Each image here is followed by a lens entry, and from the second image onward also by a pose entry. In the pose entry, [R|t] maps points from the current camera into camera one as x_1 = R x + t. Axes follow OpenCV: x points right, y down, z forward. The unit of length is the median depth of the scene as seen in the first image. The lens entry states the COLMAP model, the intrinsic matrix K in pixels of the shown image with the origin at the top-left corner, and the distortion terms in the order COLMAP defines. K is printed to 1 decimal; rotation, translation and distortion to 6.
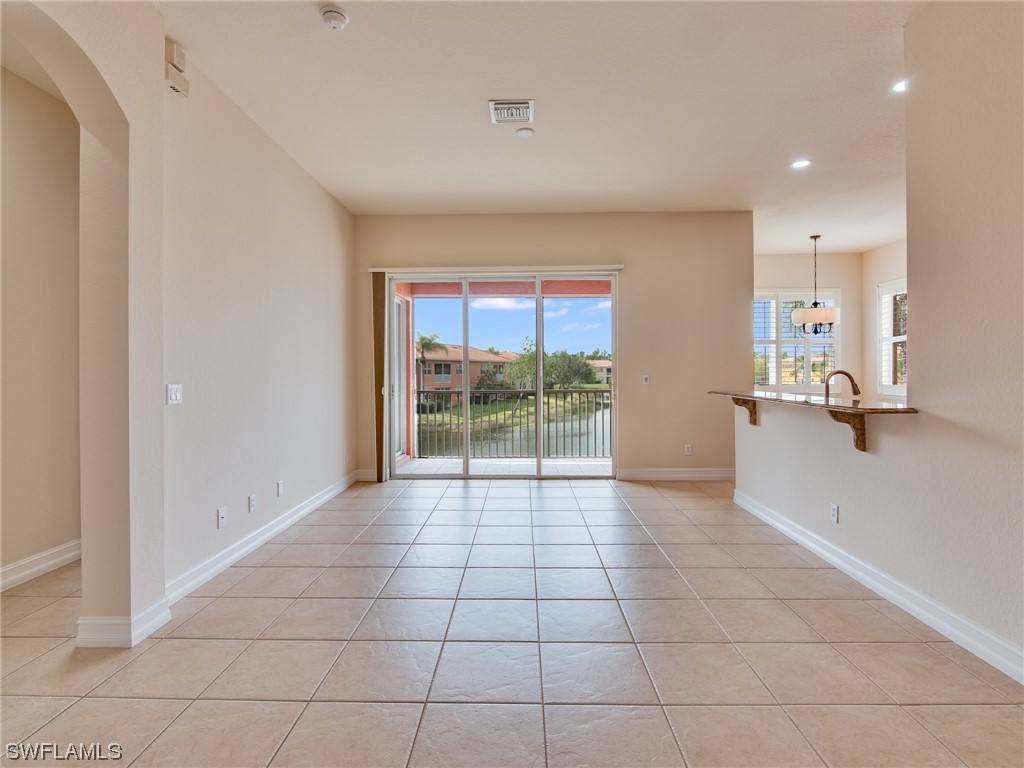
lens RADIAL K [[510.1, 0, 505.5], [0, 510.1, 373.9], [0, 0, 1]] dist [-0.001321, -0.005304]
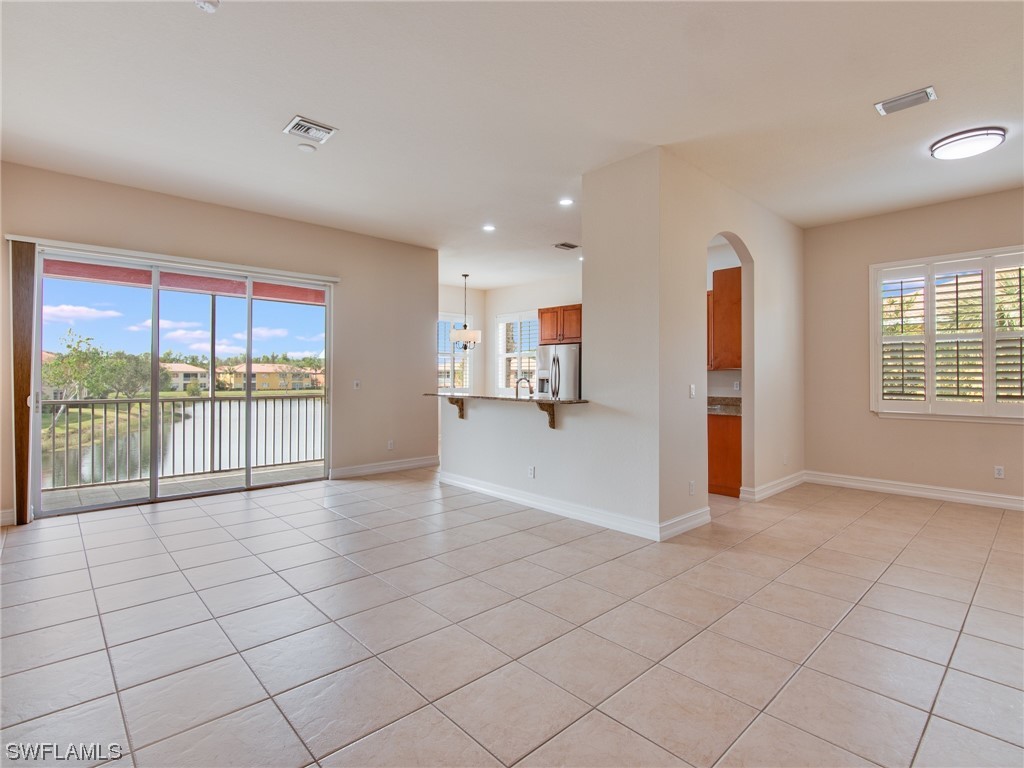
lens RADIAL K [[517.0, 0, 508.6], [0, 517.0, 371.2], [0, 0, 1]] dist [-0.003350, -0.001965]
pose [[0.717125, 0.014273, 0.696798, -0.272483], [-0.002196, 0.999832, -0.018220, 0.001645], [-0.696941, 0.011536, 0.717036, -0.029931]]
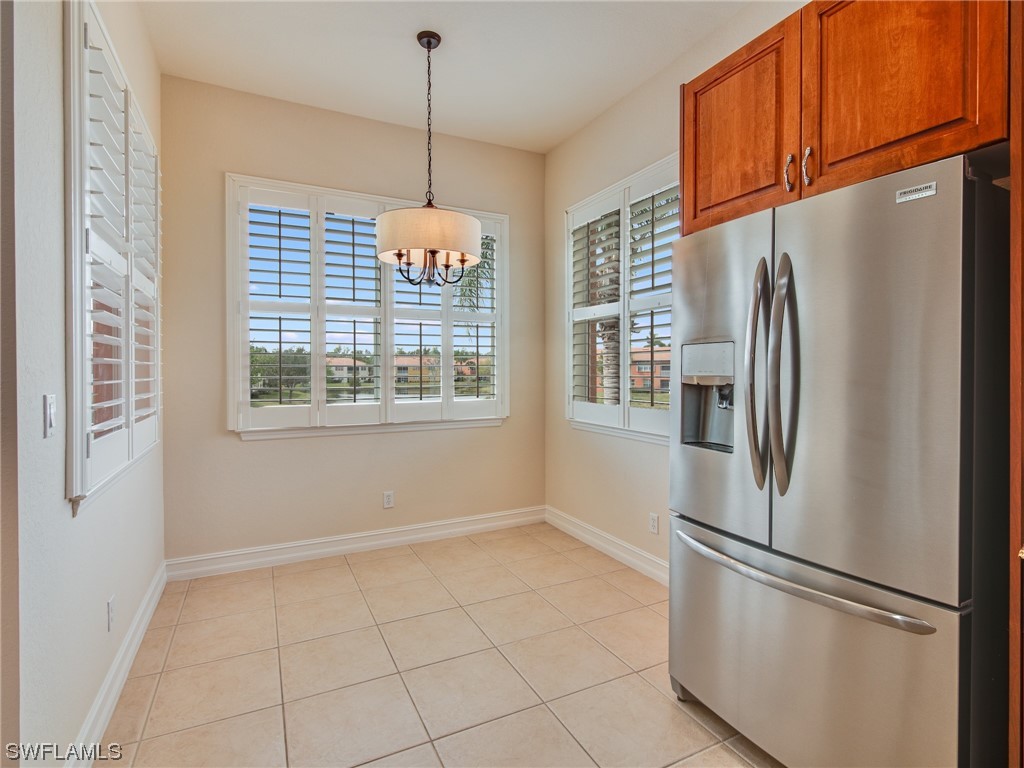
lens RADIAL K [[510.1, 0, 505.5], [0, 510.1, 373.9], [0, 0, 1]] dist [-0.001321, -0.005304]
pose [[0.889514, -0.000644, 0.456908, 0.559957], [-0.000621, 0.999996, 0.002618, -0.010192], [-0.456908, -0.002612, 0.889510, 0.722455]]
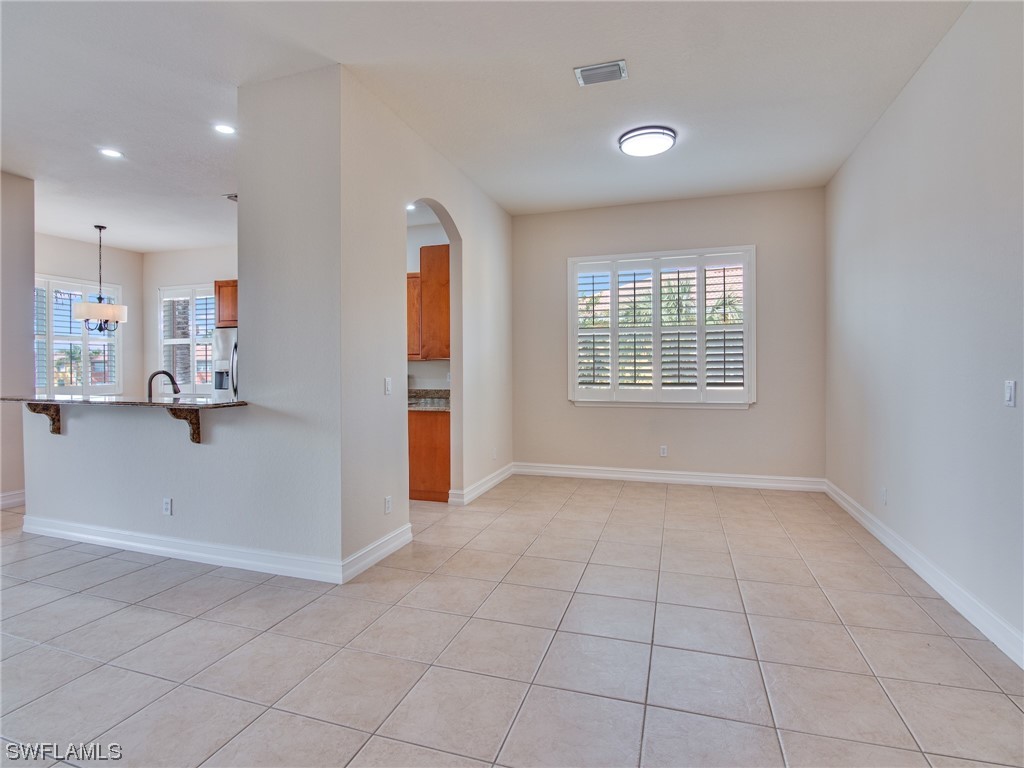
lens RADIAL K [[523.3, 0, 514.8], [0, 523.3, 370.8], [0, 0, 1]] dist [0.000420, -0.014210]
pose [[0.284838, -0.002763, 0.958572, -0.102886], [0.007821, 0.999969, 0.000558, -0.000867], [-0.958544, 0.007338, 0.284851, 0.004138]]
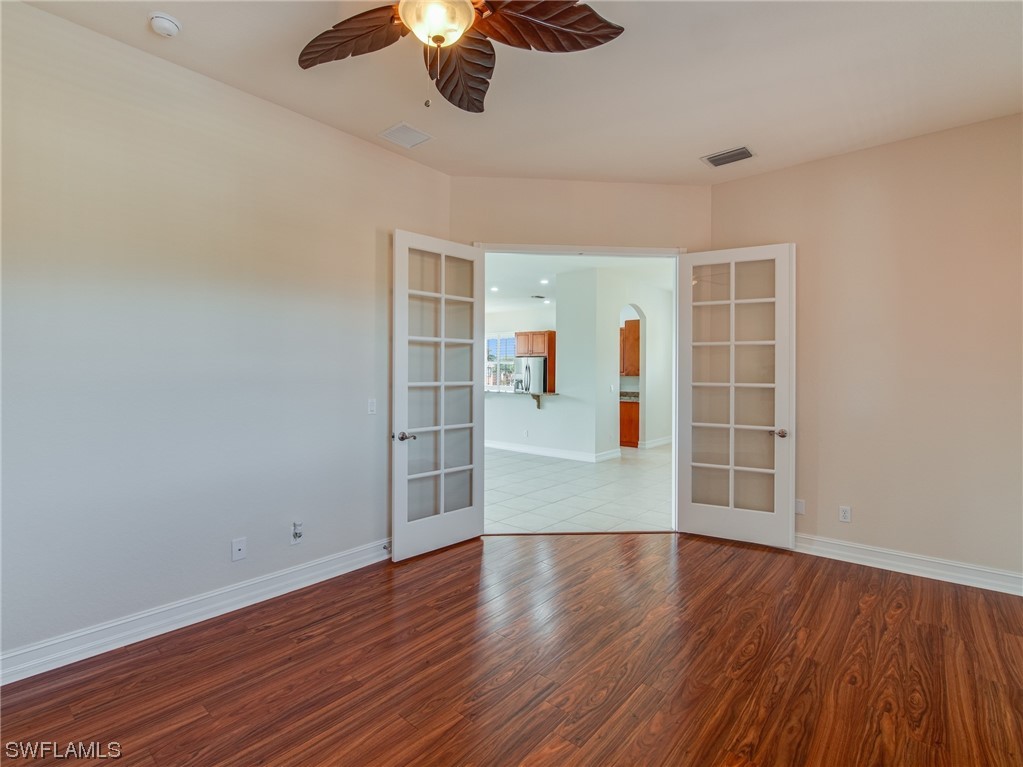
lens RADIAL K [[509.7, 0, 505.0], [0, 509.7, 373.4], [0, 0, 1]] dist [-0.001321, -0.005304]
pose [[0.631760, 0.007634, 0.775127, -0.884167], [-0.004554, 0.999971, -0.006136, -0.017129], [-0.775151, 0.000346, 0.631776, -0.363130]]
